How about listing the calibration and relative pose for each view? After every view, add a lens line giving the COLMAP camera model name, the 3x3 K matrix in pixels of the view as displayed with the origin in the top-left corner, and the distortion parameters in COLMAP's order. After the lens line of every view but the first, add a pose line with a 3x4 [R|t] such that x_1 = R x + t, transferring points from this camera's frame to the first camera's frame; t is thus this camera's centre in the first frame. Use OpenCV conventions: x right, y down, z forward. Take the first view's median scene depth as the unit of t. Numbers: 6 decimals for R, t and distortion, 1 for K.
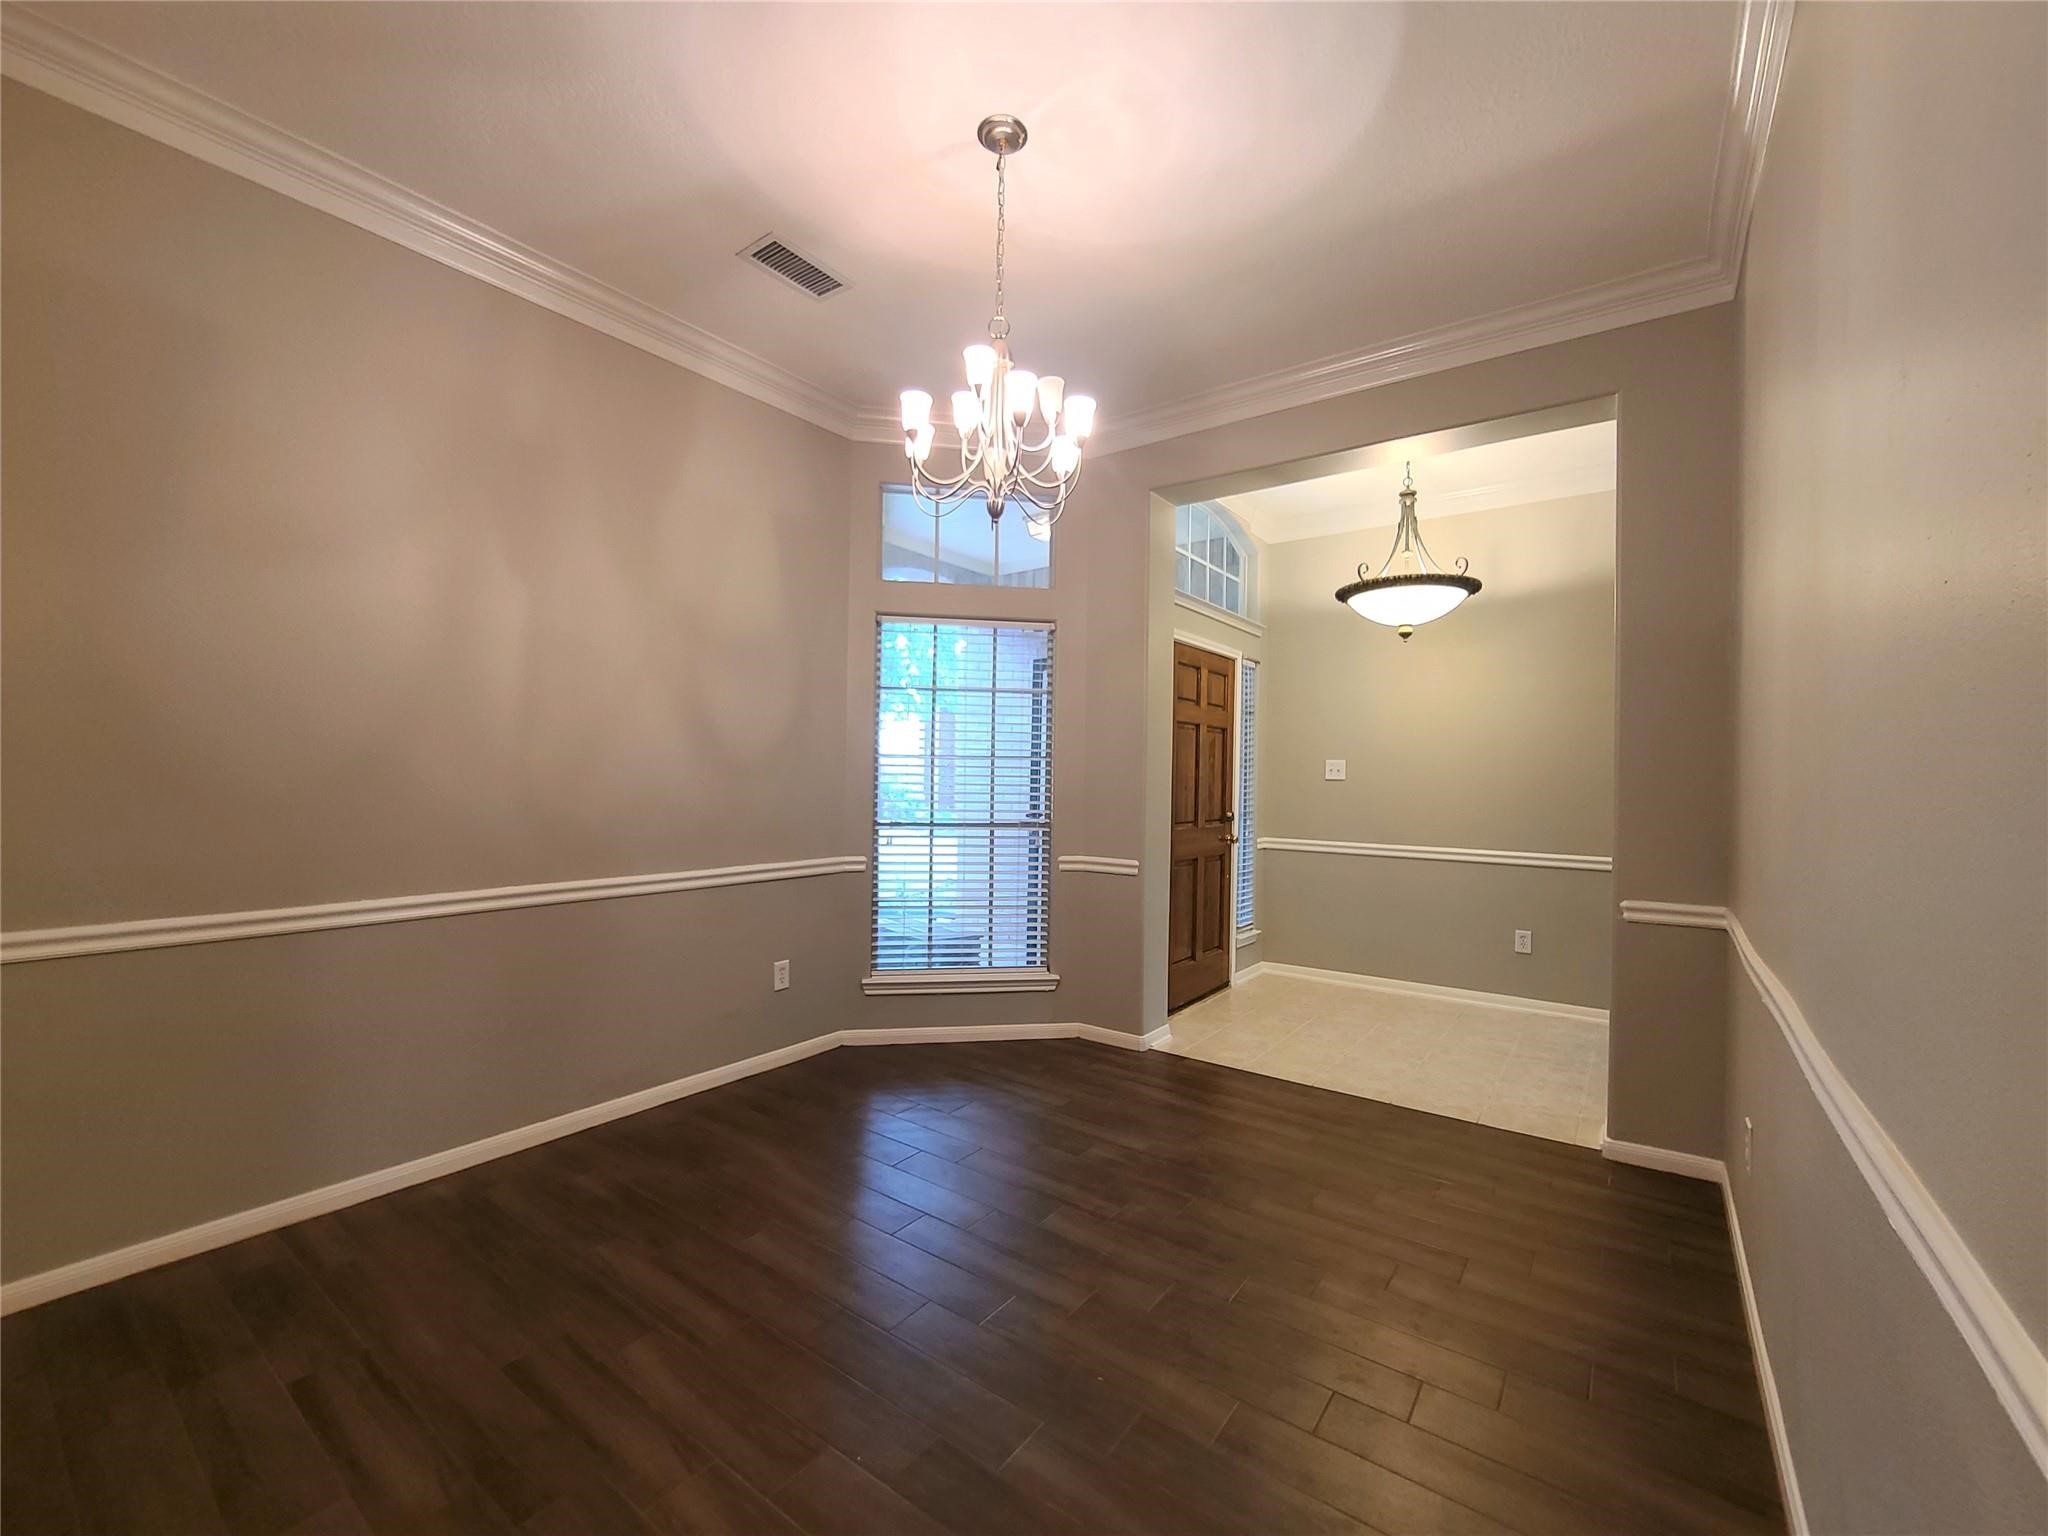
lens RADIAL K [[864.1, 0, 1024.0], [0, 864.1, 768.0], [0, 0, 1]] dist [-0.000621, 0.000230]
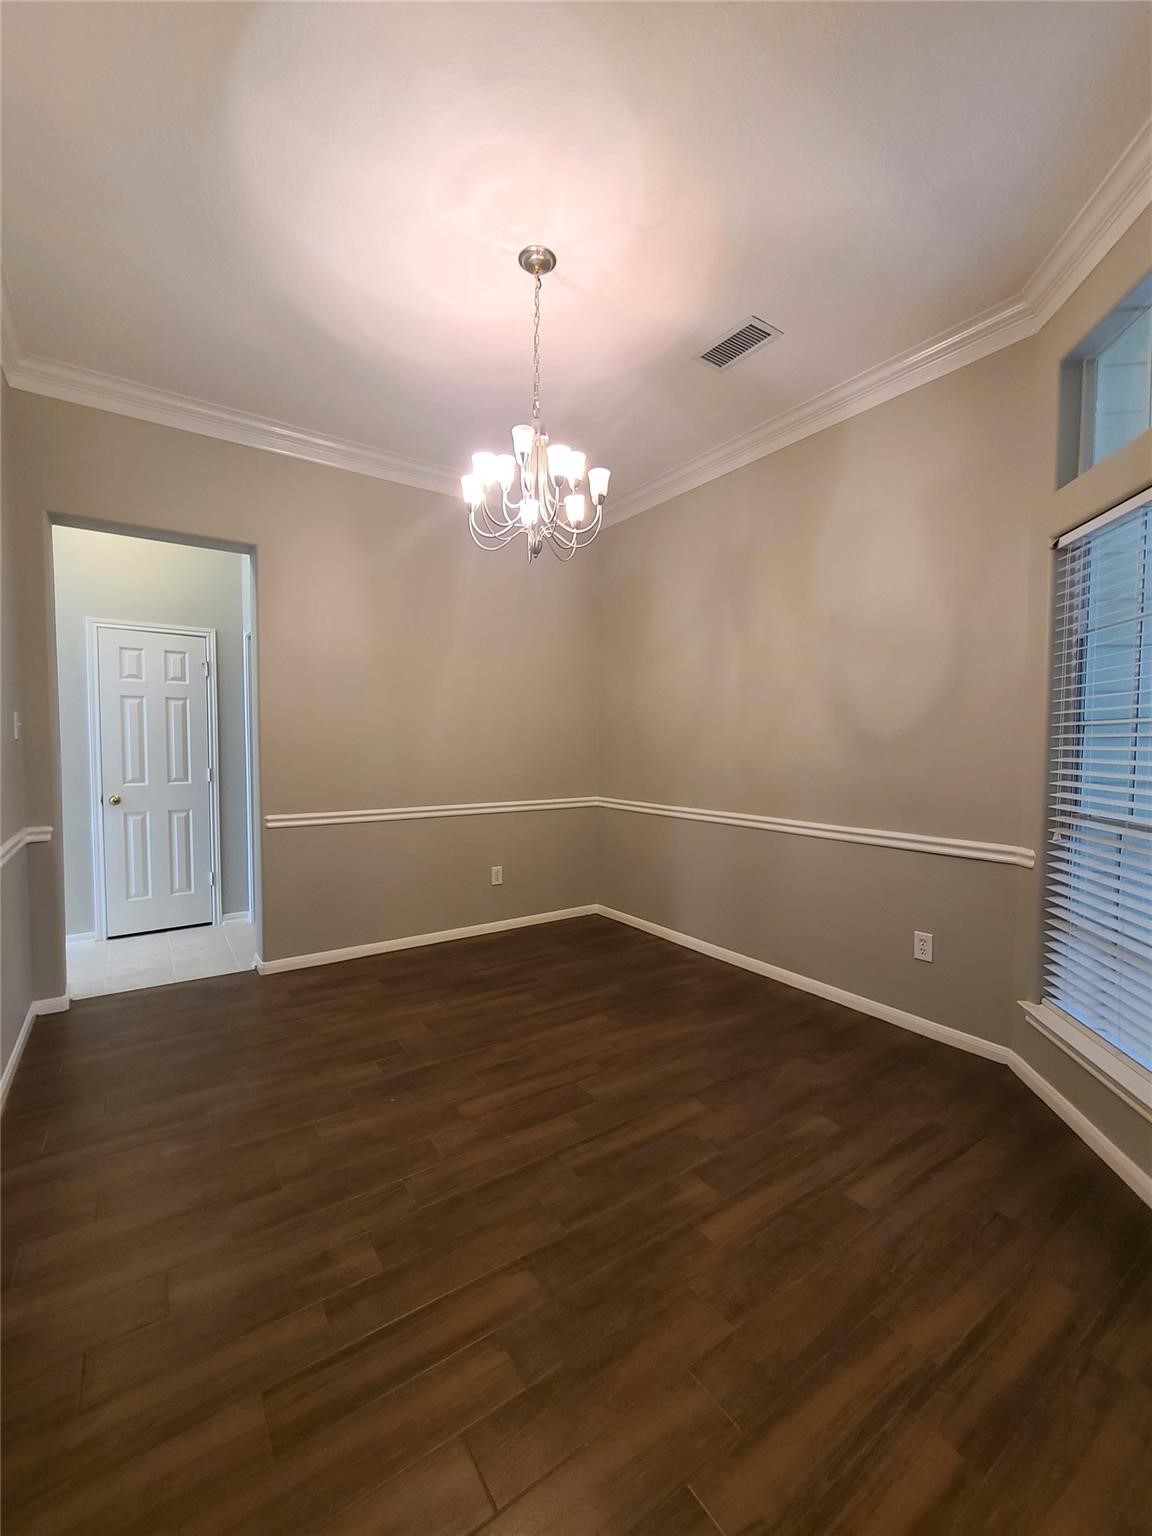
lens RADIAL K [[622.8, 0, 570.6], [0, 622.8, 777.7], [0, 0, 1]] dist [-0.000163, -0.000052]
pose [[-0.335544, 0.031477, -0.941499, 0.547395], [0.001950, 0.999463, 0.032720, 0.016164], [0.942023, 0.009143, -0.335425, 0.858242]]
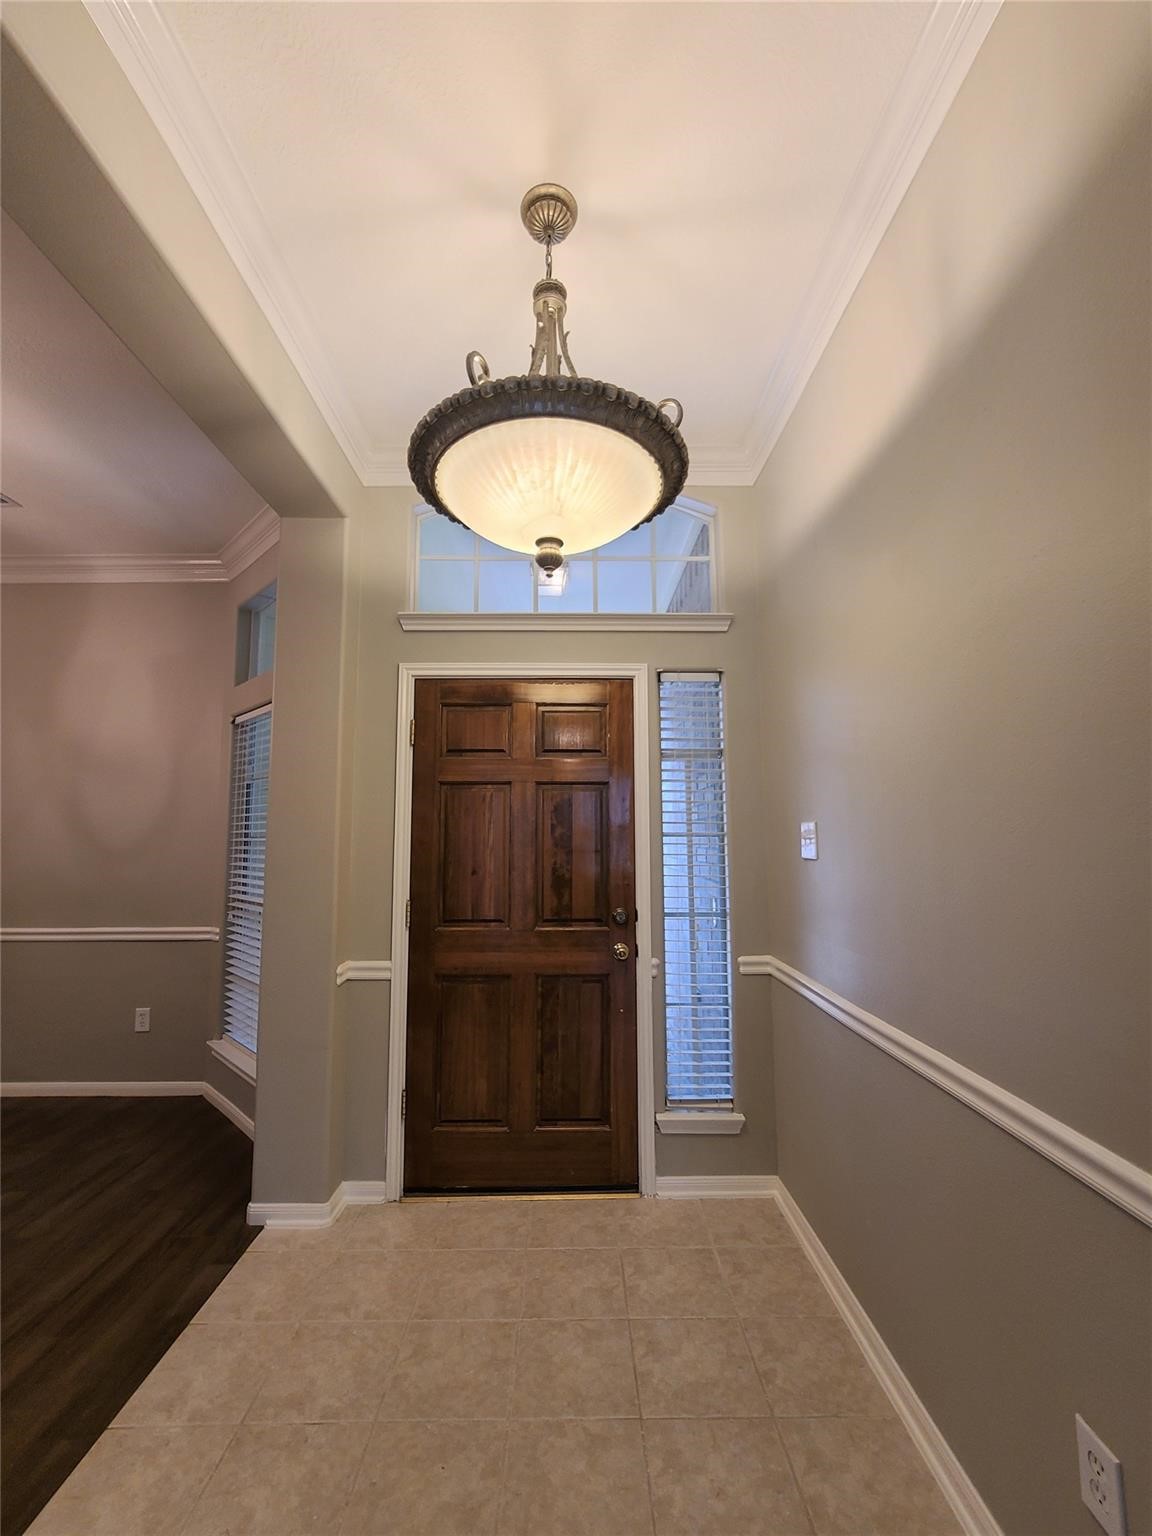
lens RADIAL K [[626.2, 0, 568.5], [0, 626.2, 784.0], [0, 0, 1]] dist [-0.004469, 0.000247]
pose [[0.595139, -0.090340, -0.798529, 0.834809], [0.019123, 0.994972, -0.098312, 0.002909], [0.803395, 0.043239, 0.593874, 0.950261]]
